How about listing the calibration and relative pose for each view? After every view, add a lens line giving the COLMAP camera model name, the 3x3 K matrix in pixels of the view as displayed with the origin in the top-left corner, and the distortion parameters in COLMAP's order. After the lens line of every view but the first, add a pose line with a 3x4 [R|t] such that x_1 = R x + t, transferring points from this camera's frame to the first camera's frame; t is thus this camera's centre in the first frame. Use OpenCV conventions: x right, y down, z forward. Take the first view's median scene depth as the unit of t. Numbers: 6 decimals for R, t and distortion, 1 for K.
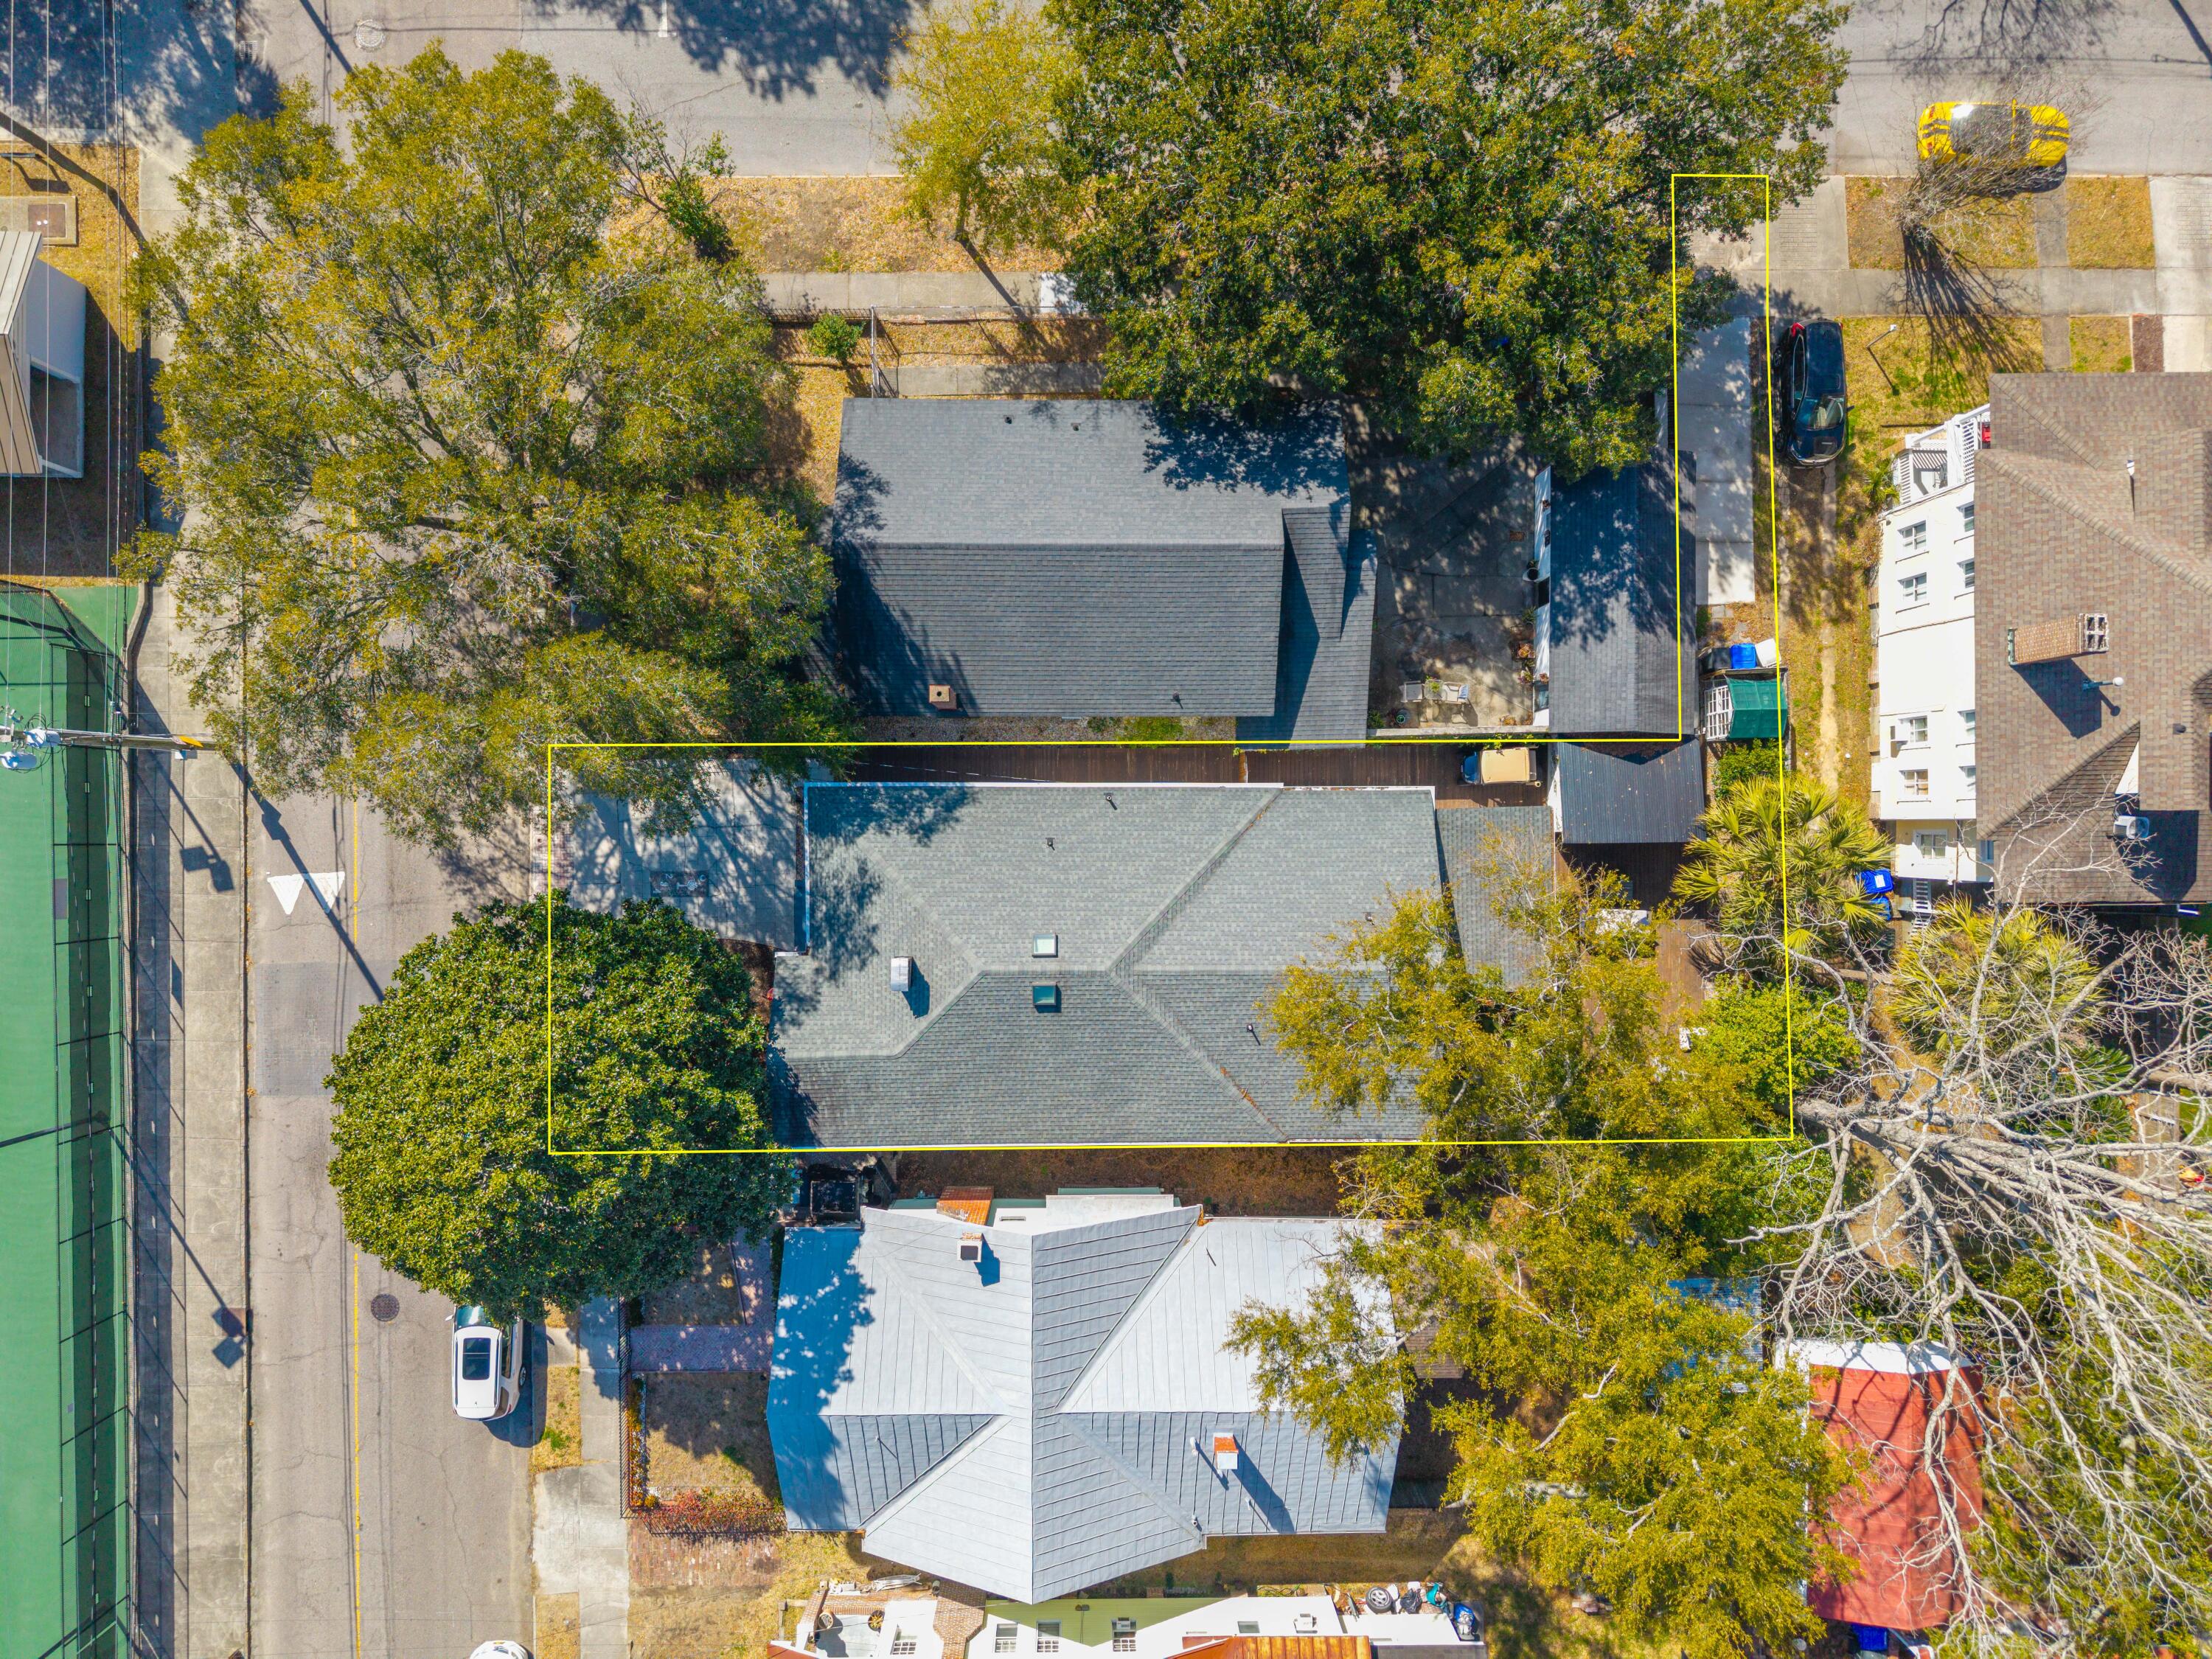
lens RADIAL K [[1483.0, 0, 1106.0], [0, 1483.0, 829.5], [0, 0, 1]] dist [0.034615, -0.048353]
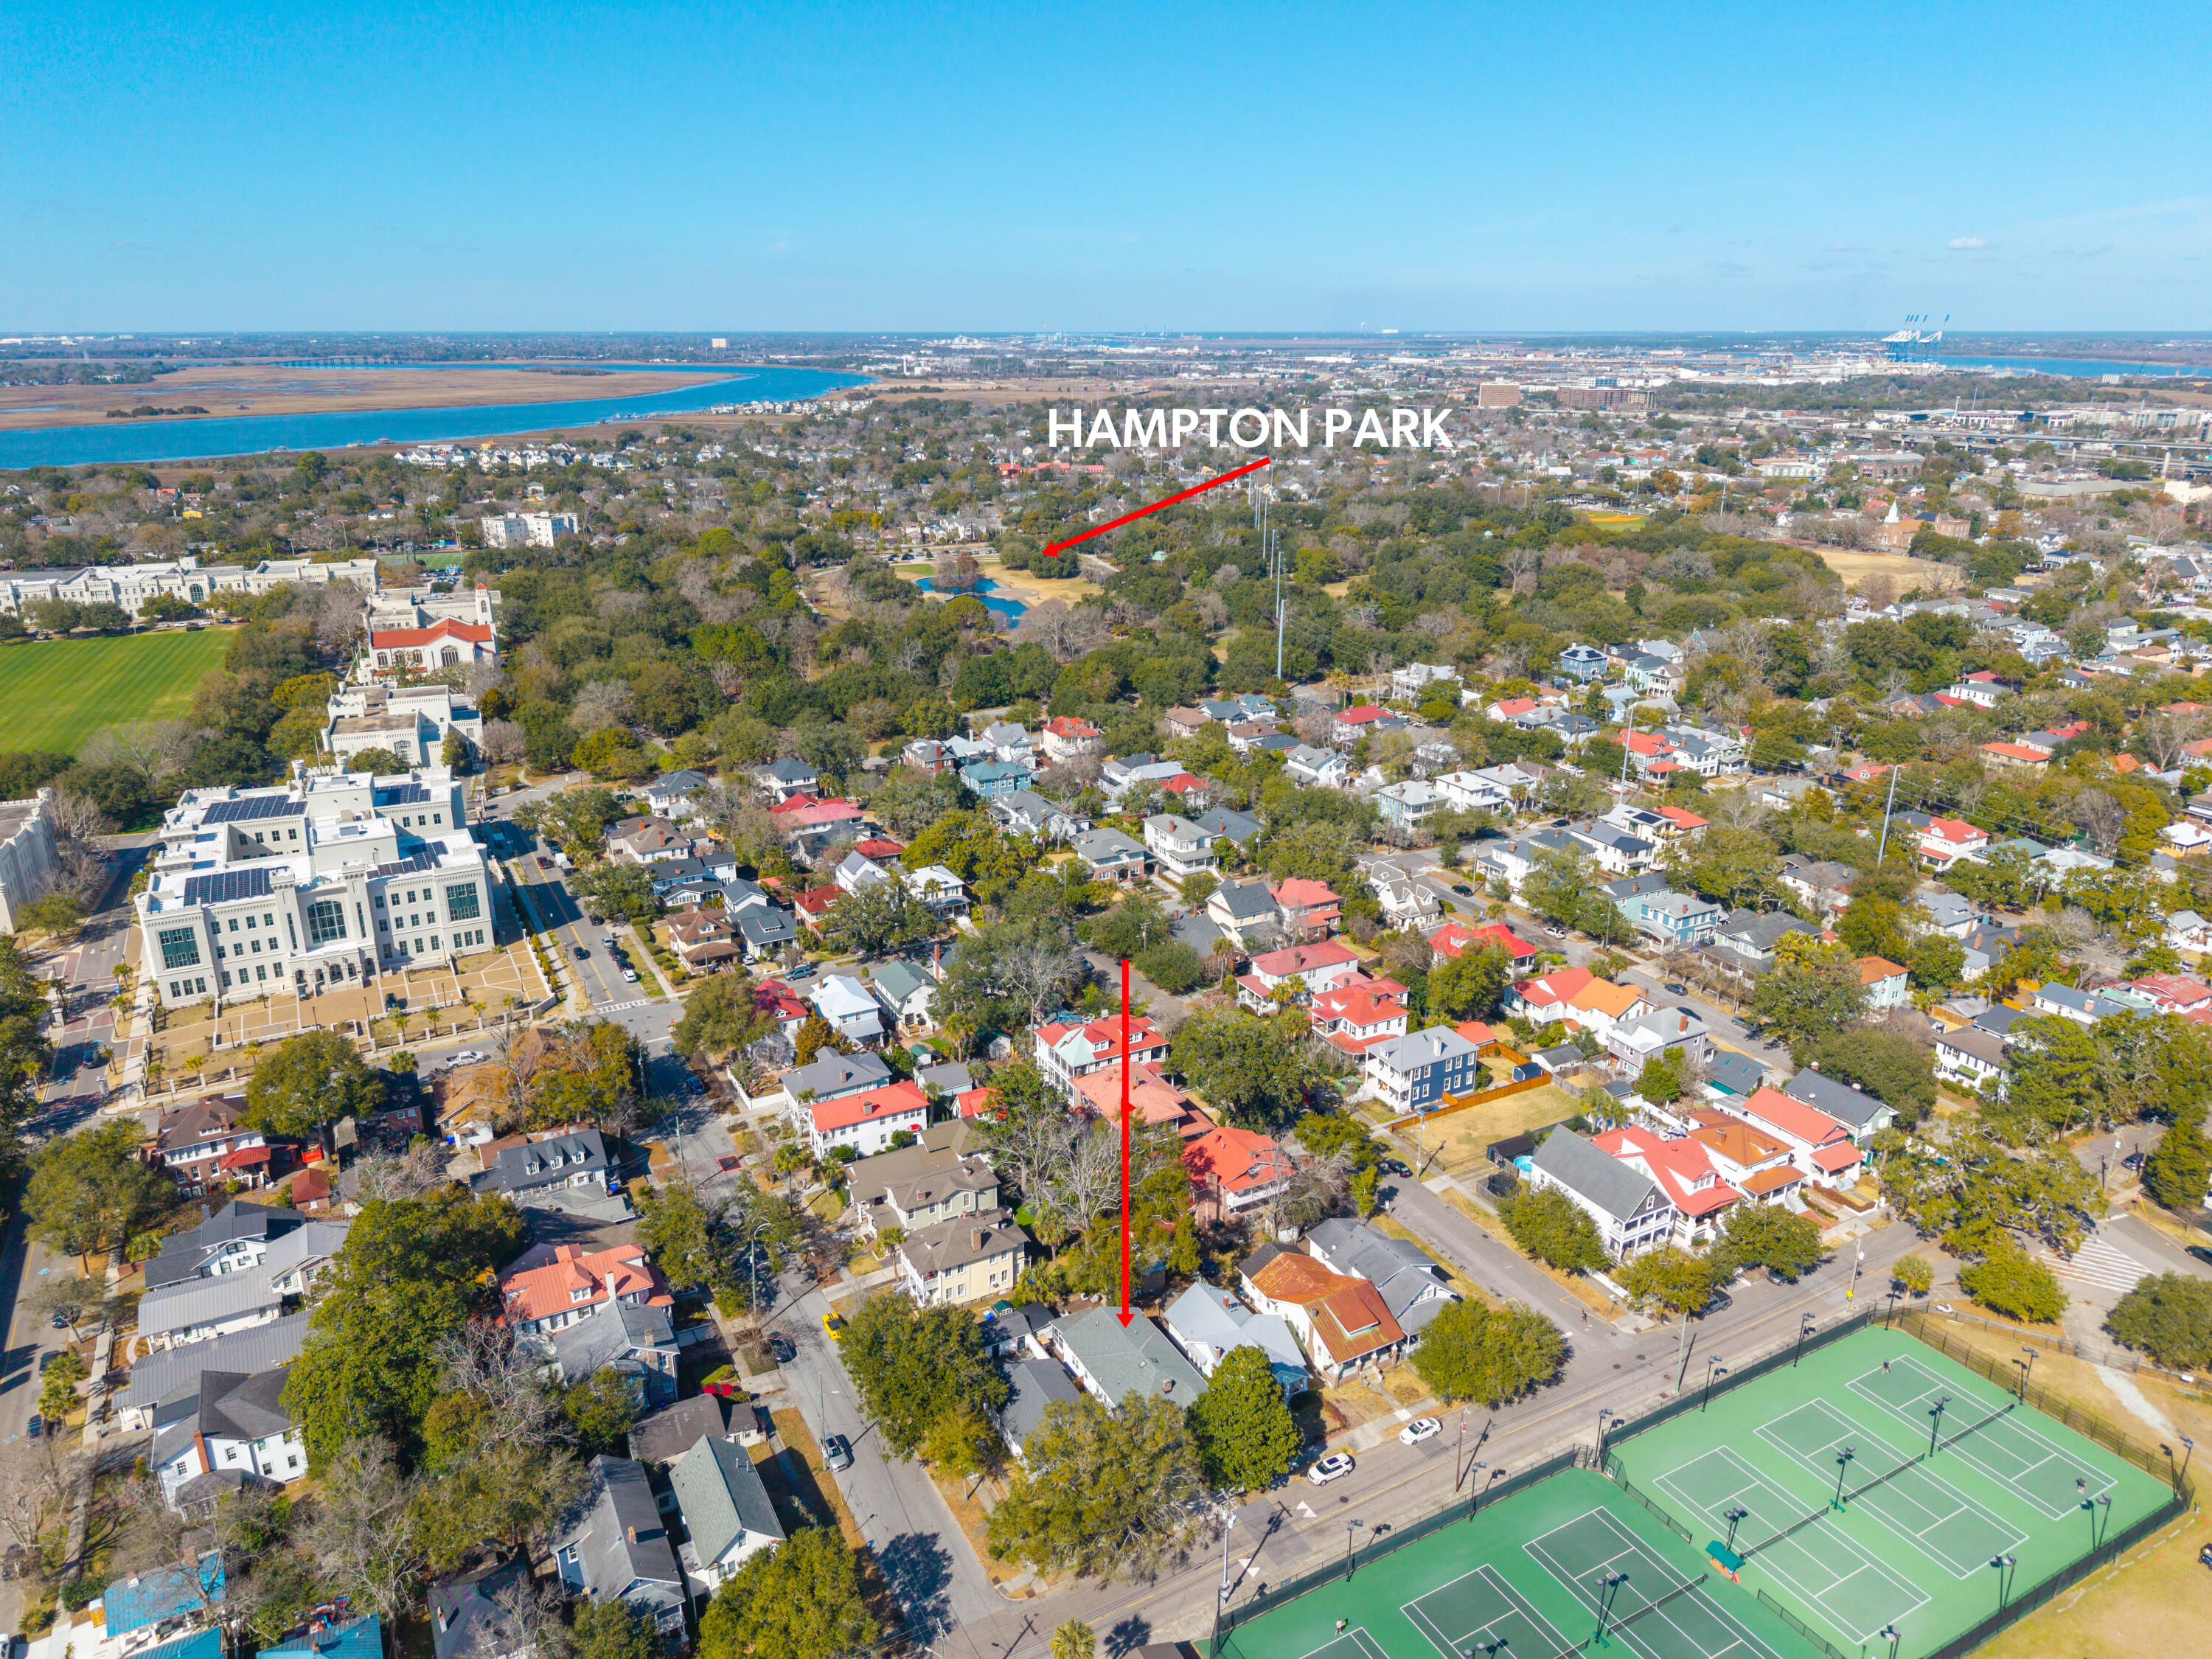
lens RADIAL K [[1483.0, 0, 1106.0], [0, 1483.0, 829.5], [0, 0, 1]] dist [0.034615, -0.048353]
pose [[-0.474677, -0.303355, 0.826231, -2.472584], [0.880140, -0.157354, 0.447875, -1.355748], [-0.005854, 0.939796, 0.341687, -1.469399]]
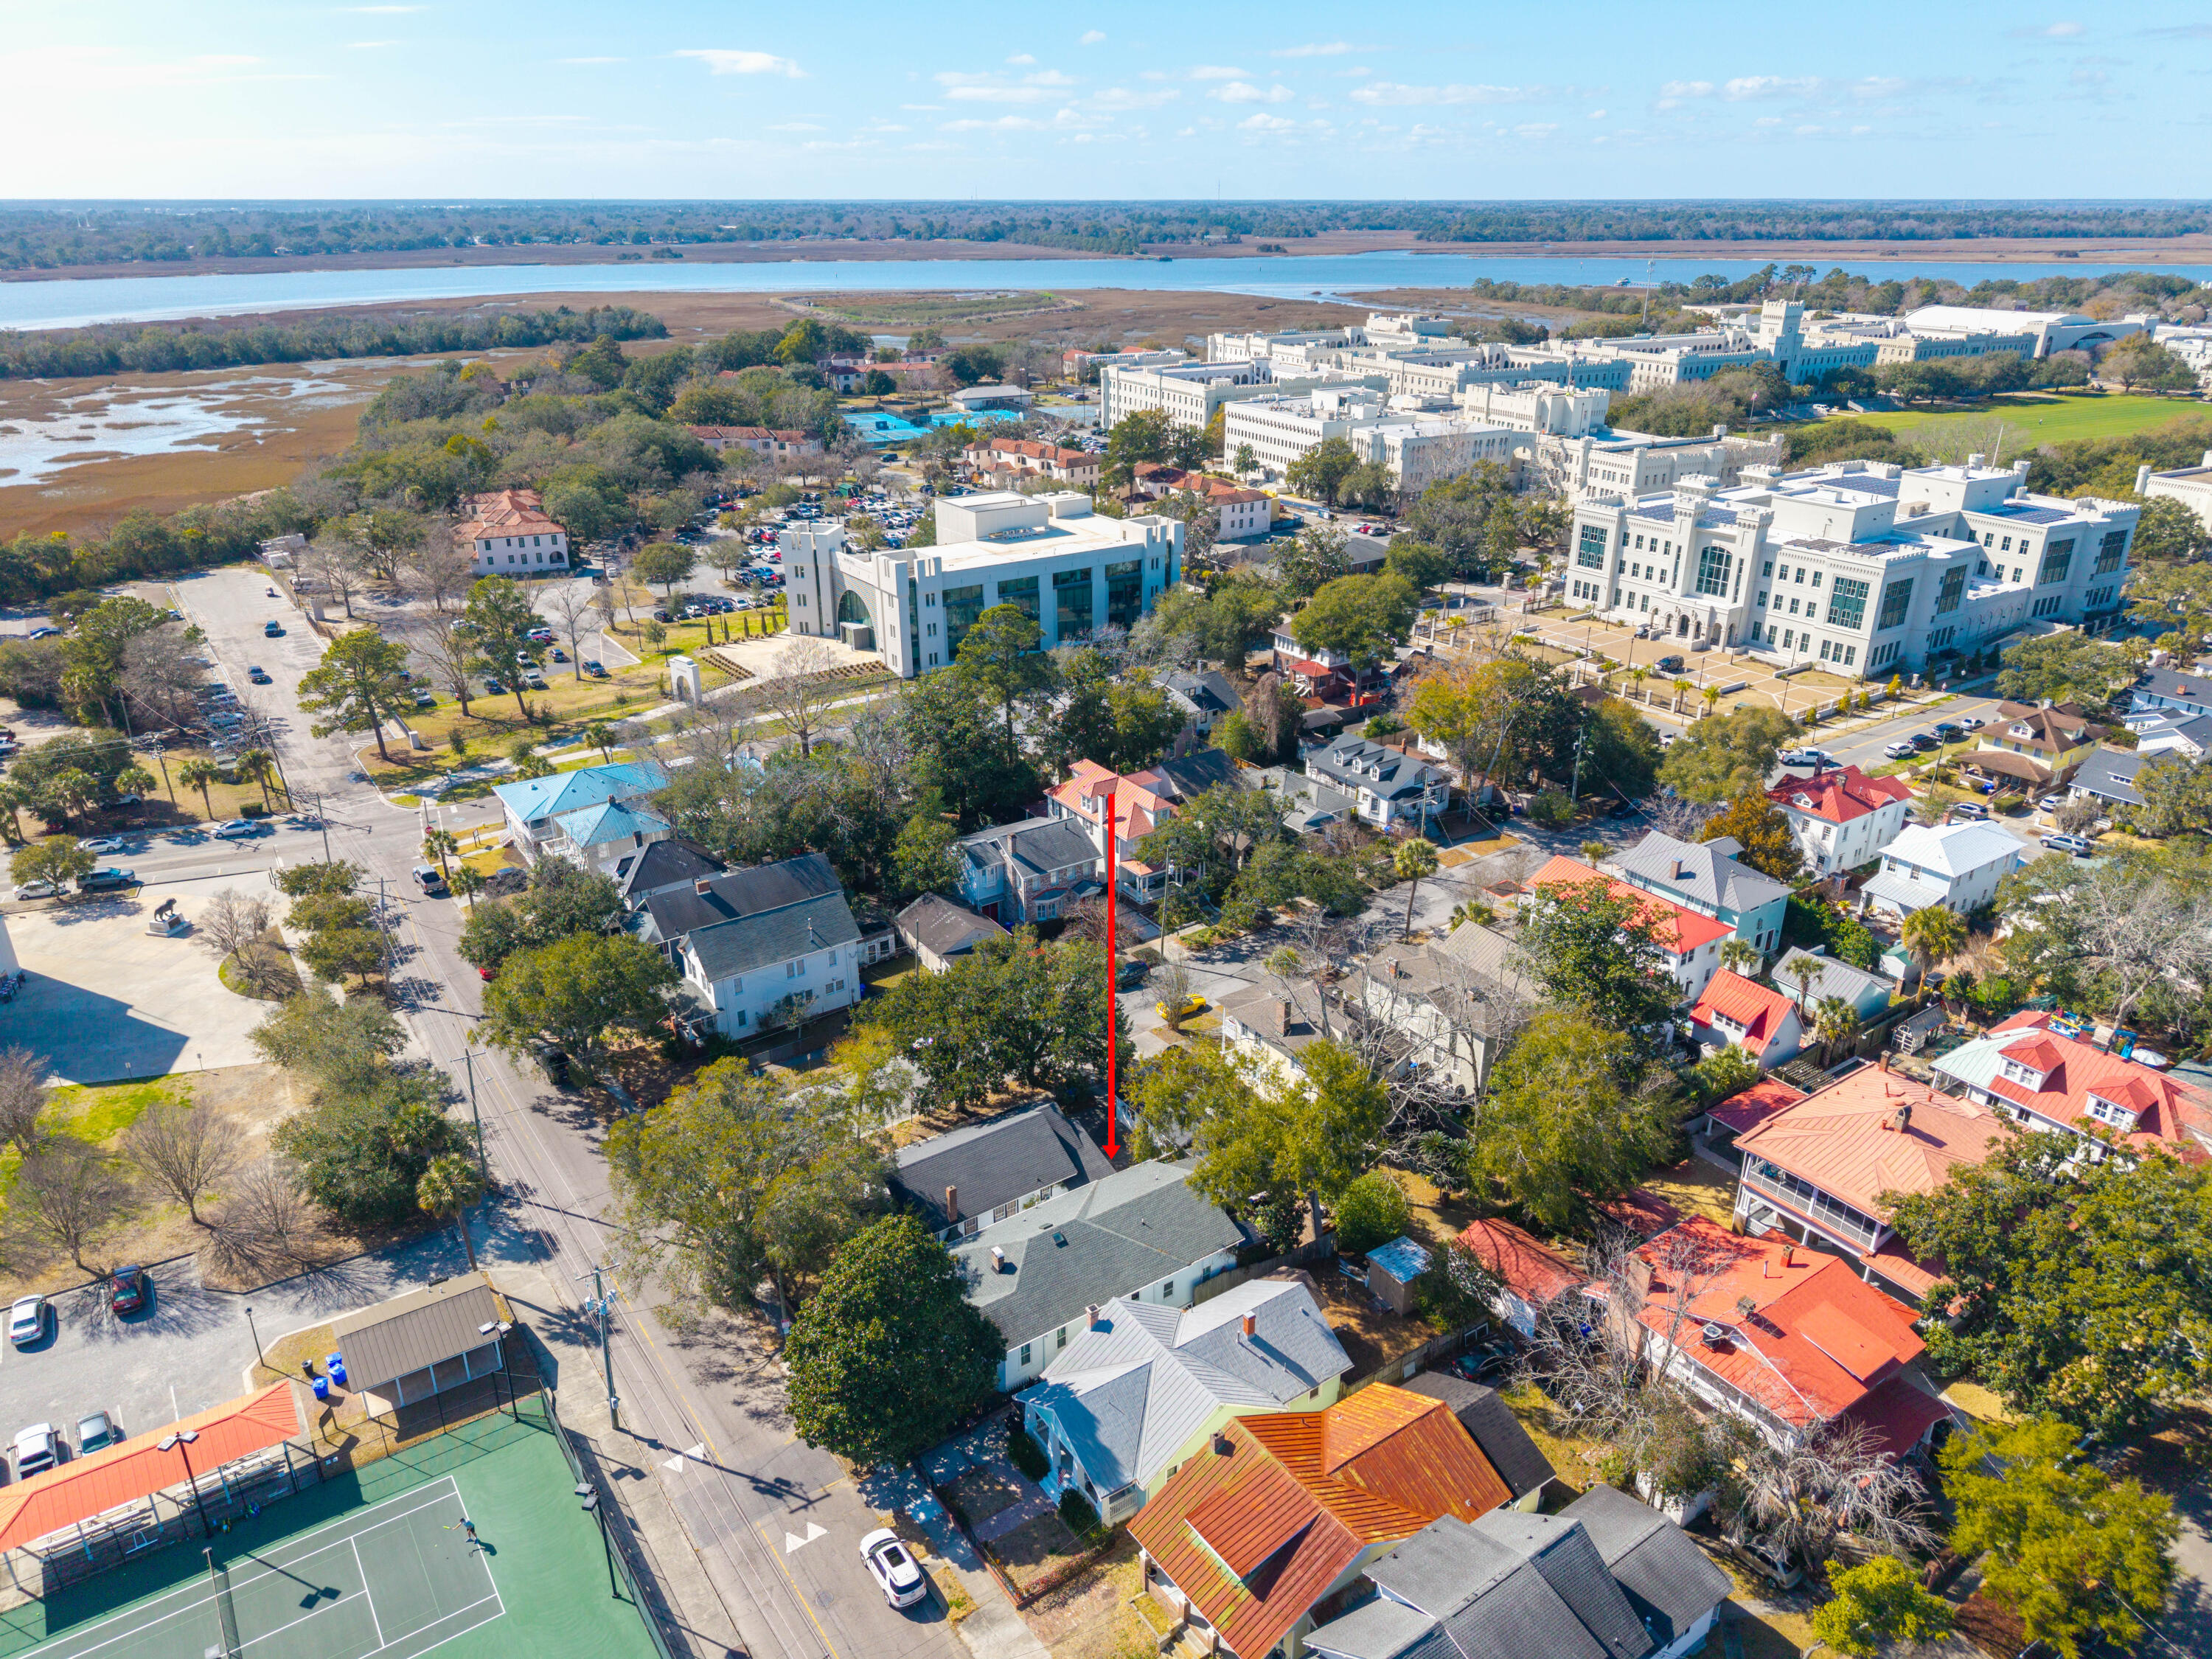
lens RADIAL K [[1483.0, 0, 1106.0], [0, 1483.0, 829.5], [0, 0, 1]] dist [0.034615, -0.048353]
pose [[0.819779, -0.247280, 0.516541, -0.865505], [0.572285, 0.320265, -0.754931, 1.454561], [0.021249, 0.914485, 0.404061, -0.415409]]
